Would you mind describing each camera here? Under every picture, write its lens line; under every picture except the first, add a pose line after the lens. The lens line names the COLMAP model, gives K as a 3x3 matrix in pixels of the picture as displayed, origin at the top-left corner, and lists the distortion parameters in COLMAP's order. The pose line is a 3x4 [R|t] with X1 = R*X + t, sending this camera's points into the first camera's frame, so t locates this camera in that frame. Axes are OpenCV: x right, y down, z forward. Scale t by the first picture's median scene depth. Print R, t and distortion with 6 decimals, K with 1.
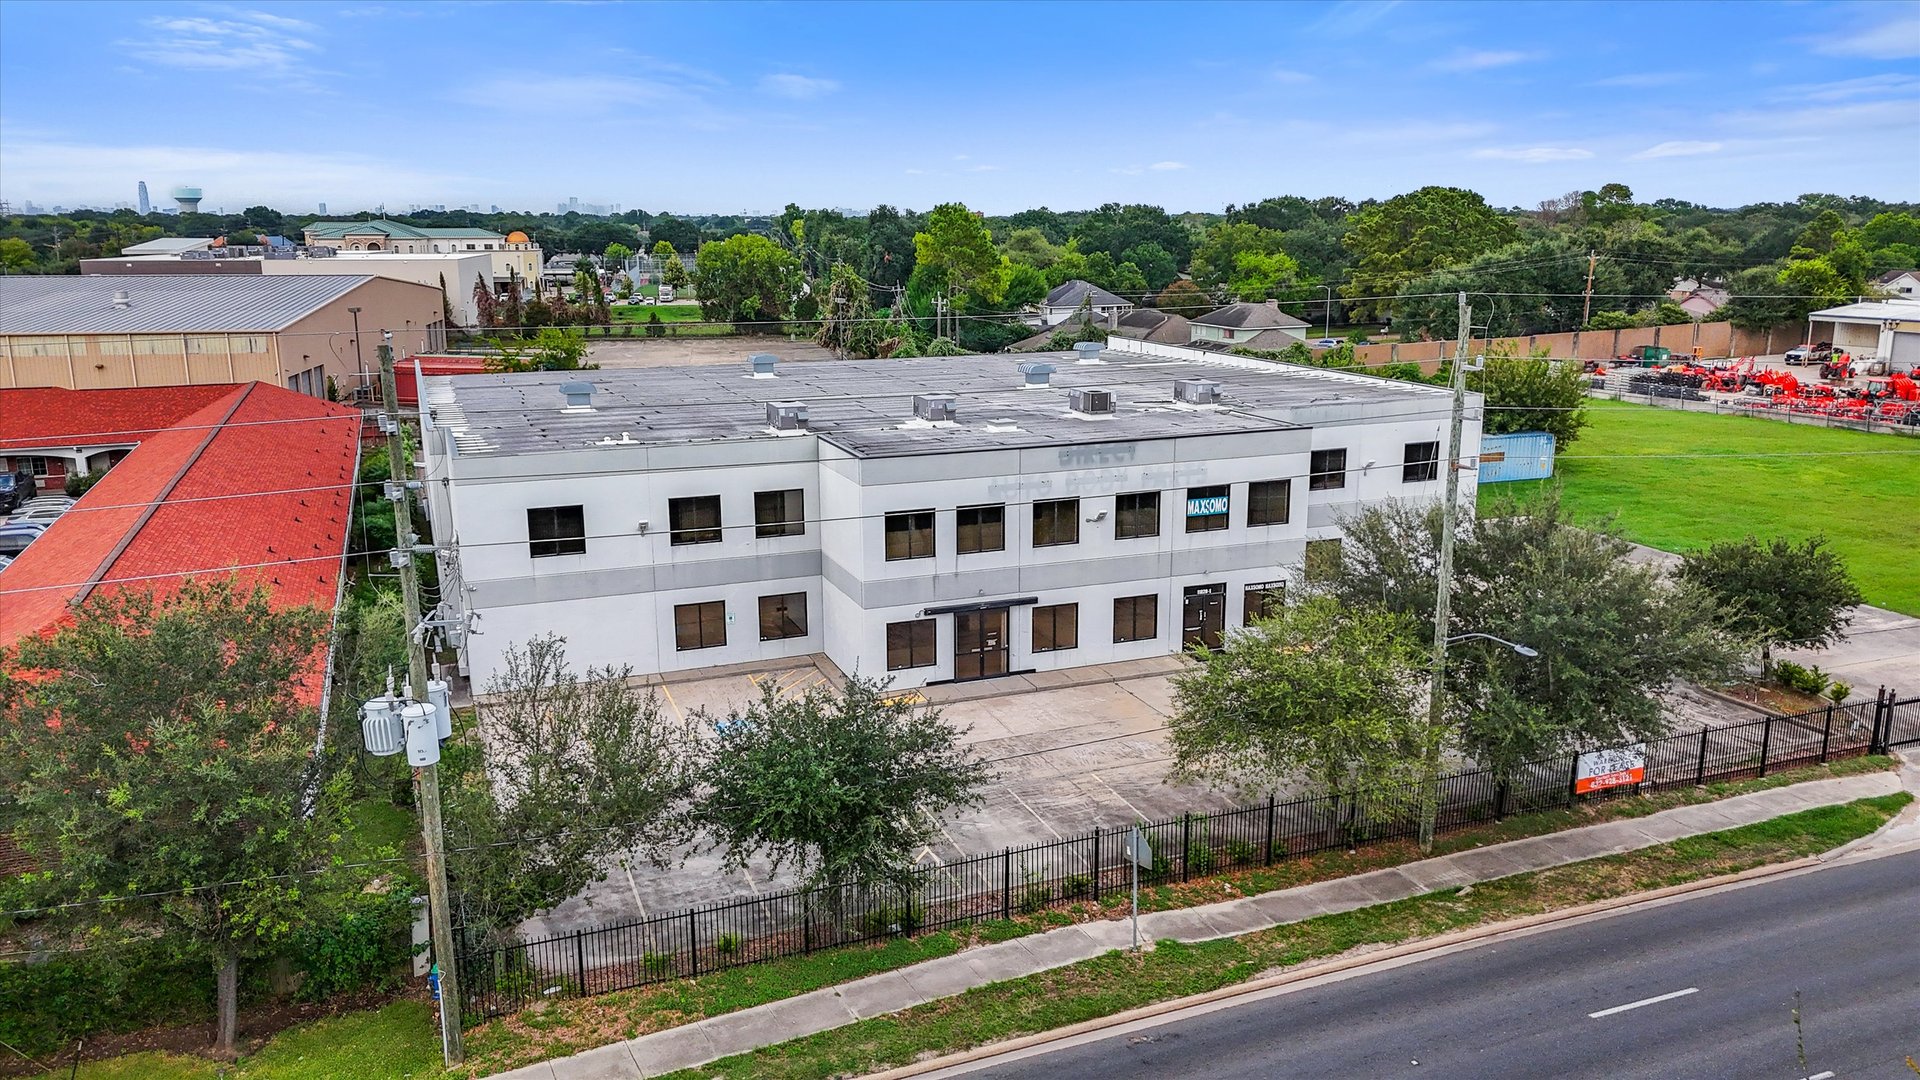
lens RADIAL K [[1426.9, 0, 973.7], [0, 1426.9, 540.7], [0, 0, 1]] dist [0.067584, -0.059097]
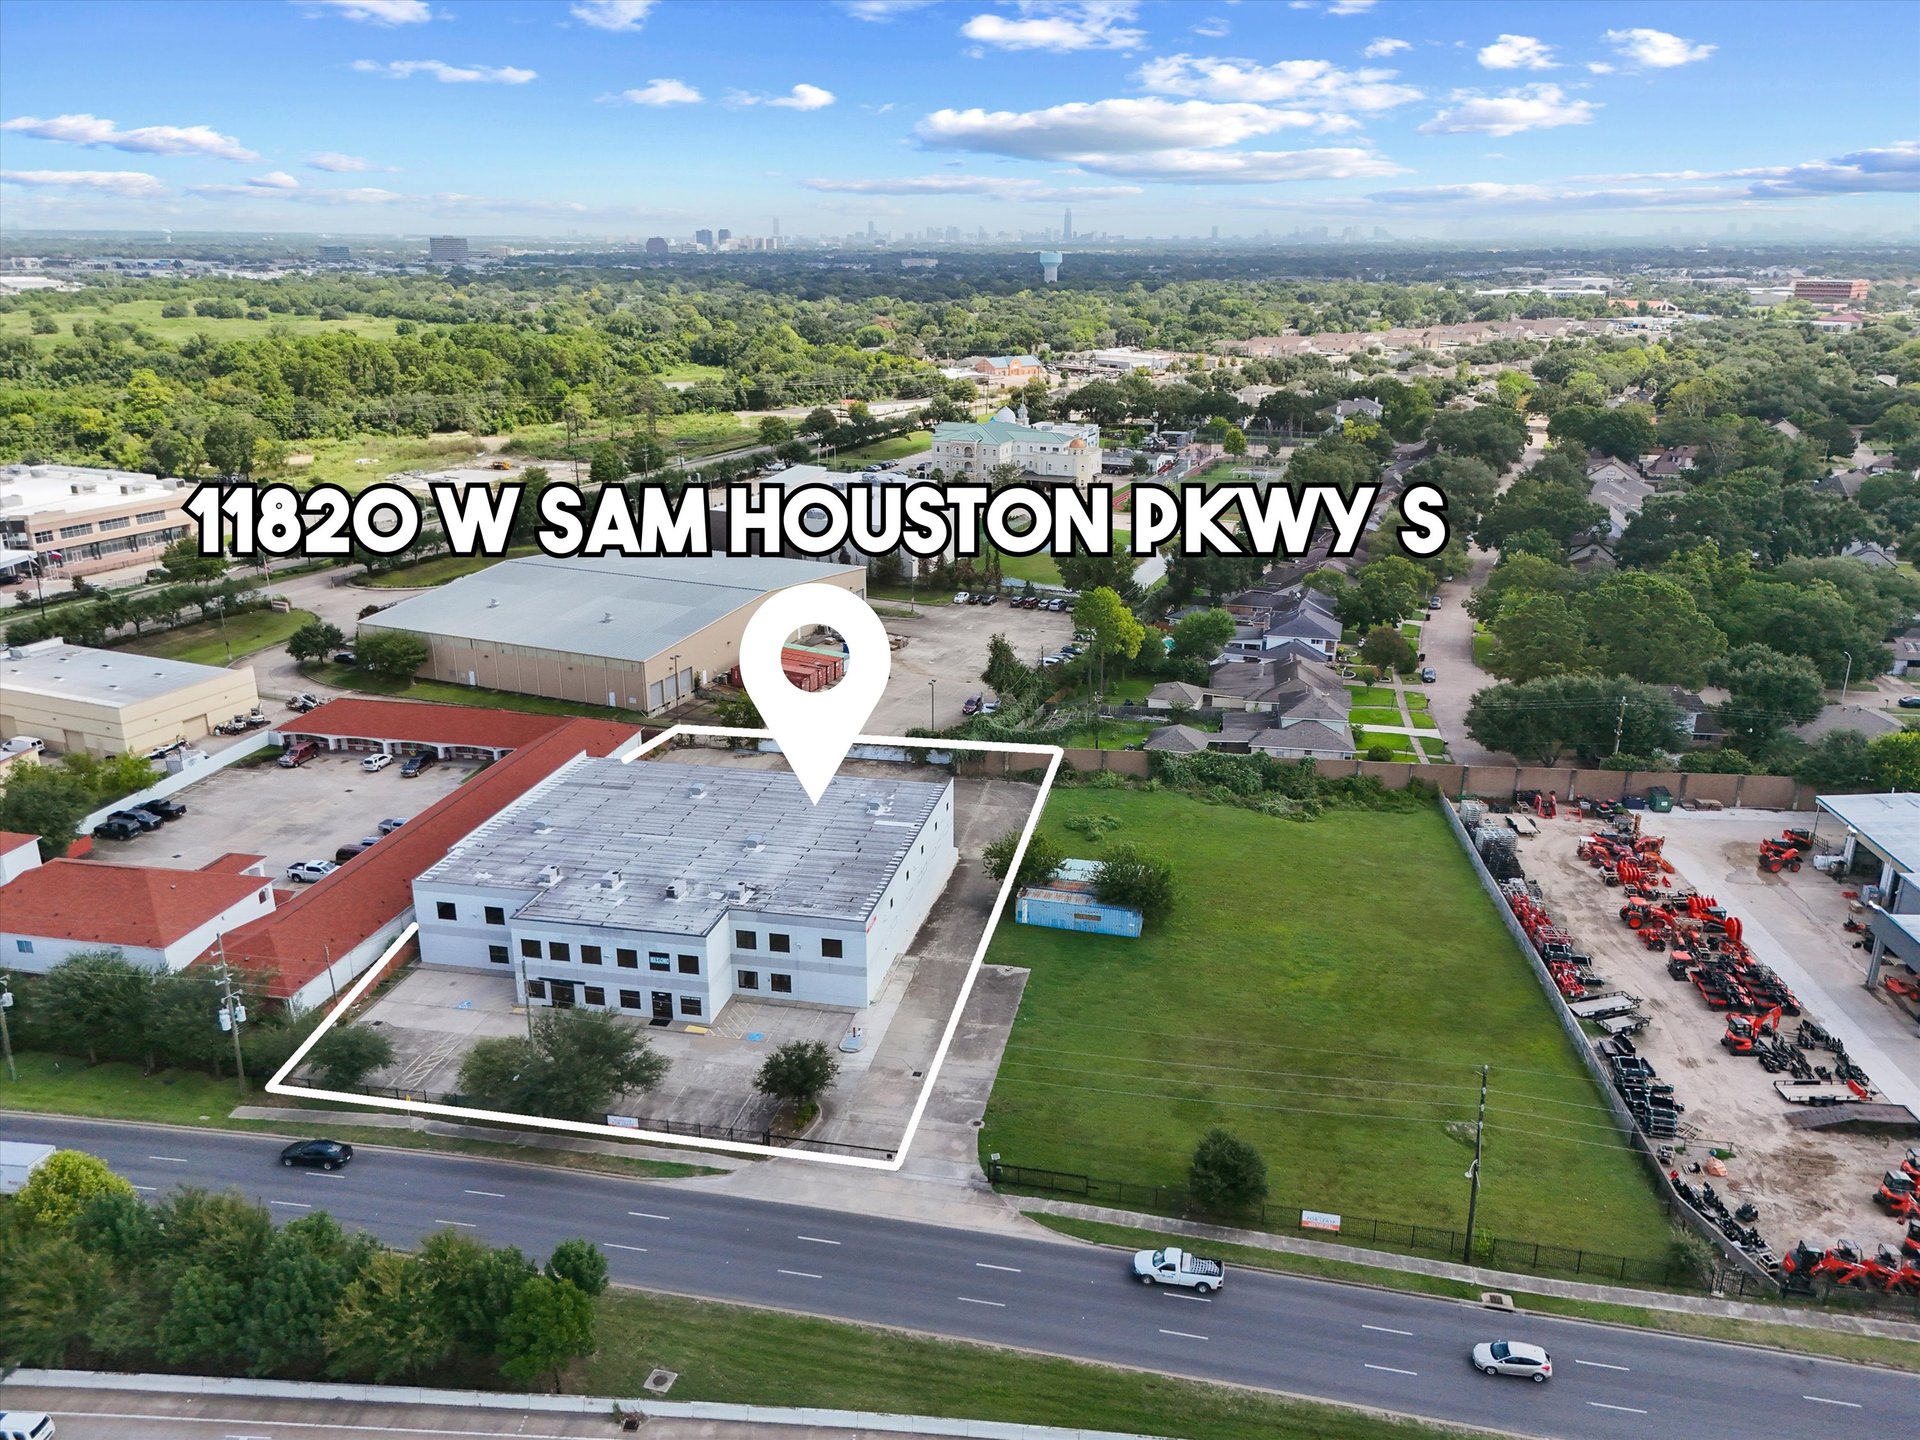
lens RADIAL K [[1435.2, 0, 976.0], [0, 1435.2, 717.2], [0, 0, 1]] dist [0.047710, 0.024891]
pose [[0.837660, 0.180846, -0.515383, 1.755925], [-0.128333, 0.982345, 0.136120, -0.809043], [0.530901, -0.047882, 0.846080, -0.687636]]
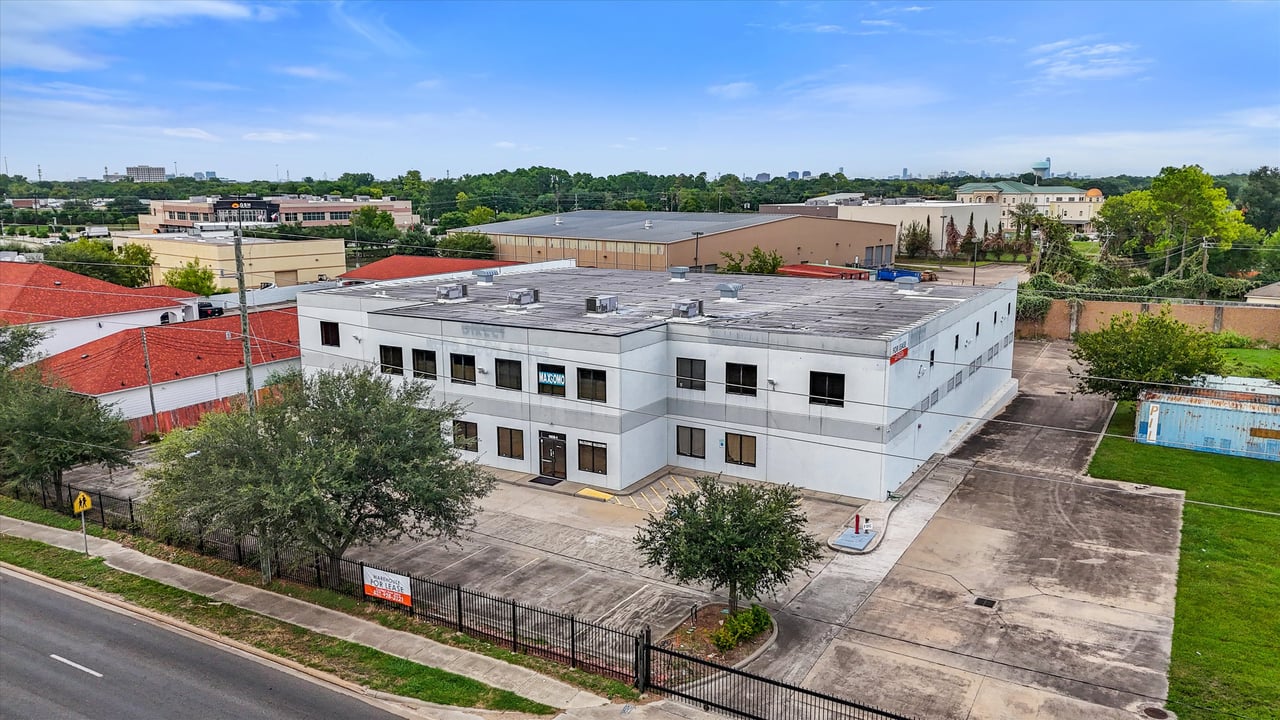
lens RADIAL K [[951.3, 0, 636.8], [0, 951.3, 358.7], [0, 0, 1]] dist [0.067584, -0.059097]
pose [[0.609707, 0.146851, -0.778905, 0.994884], [-0.174386, 0.983462, 0.048913, -0.109297], [0.773206, 0.106008, 0.625232, 0.469753]]
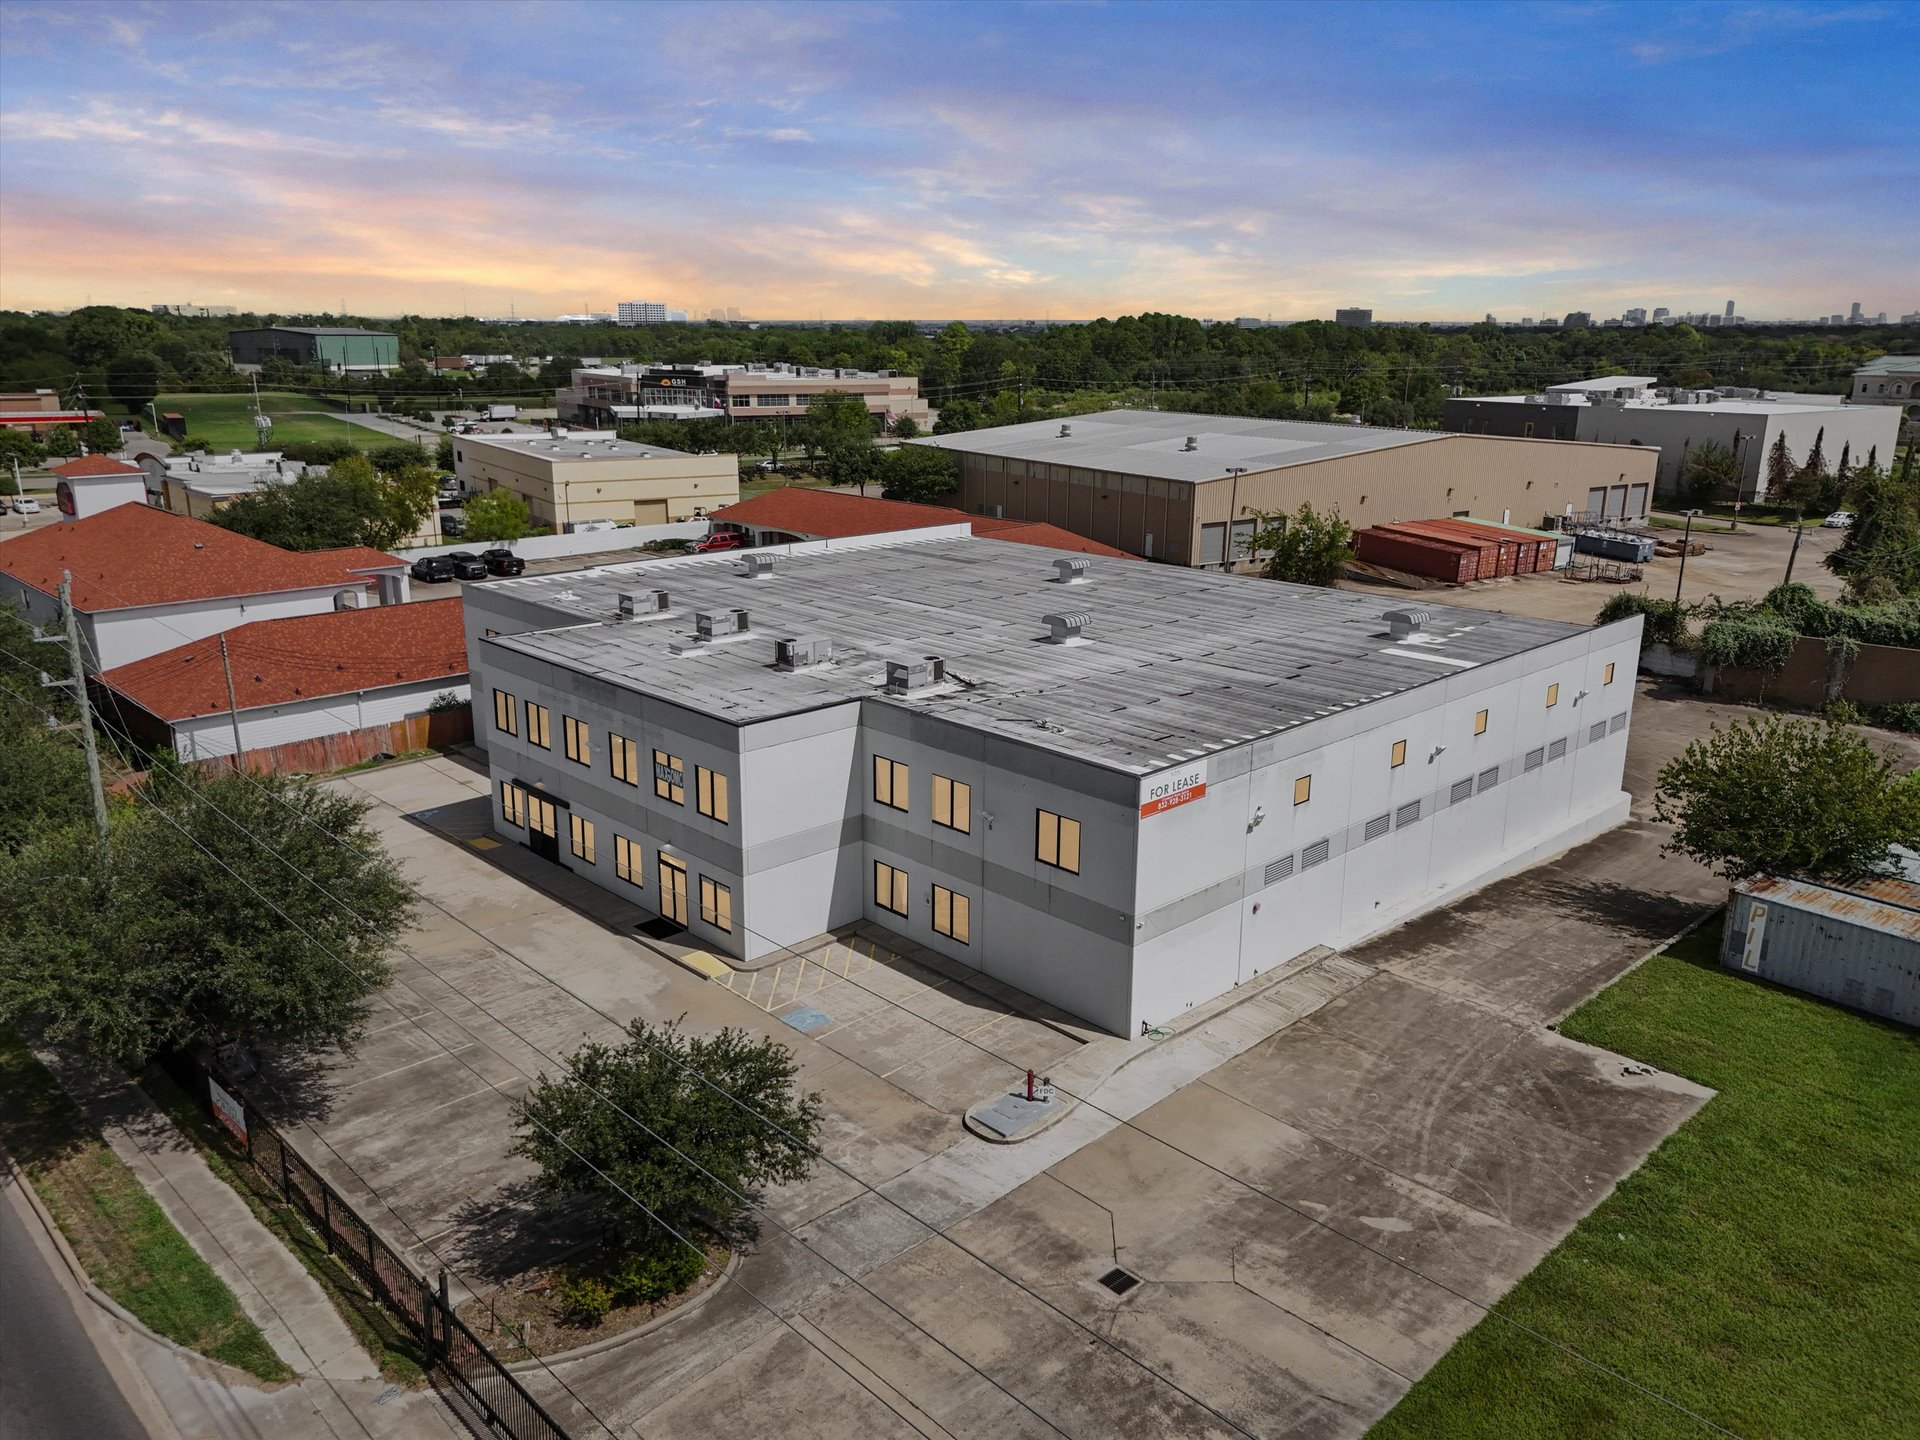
lens RADIAL K [[1435.2, 0, 944.9], [0, 1435.2, 720.6], [0, 0, 1]] dist [0.047710, 0.024891]
pose [[0.374497, 0.253190, -0.891990, 1.095559], [-0.213054, 0.959754, 0.182975, -0.278027], [0.902419, 0.121518, 0.413369, 0.788067]]
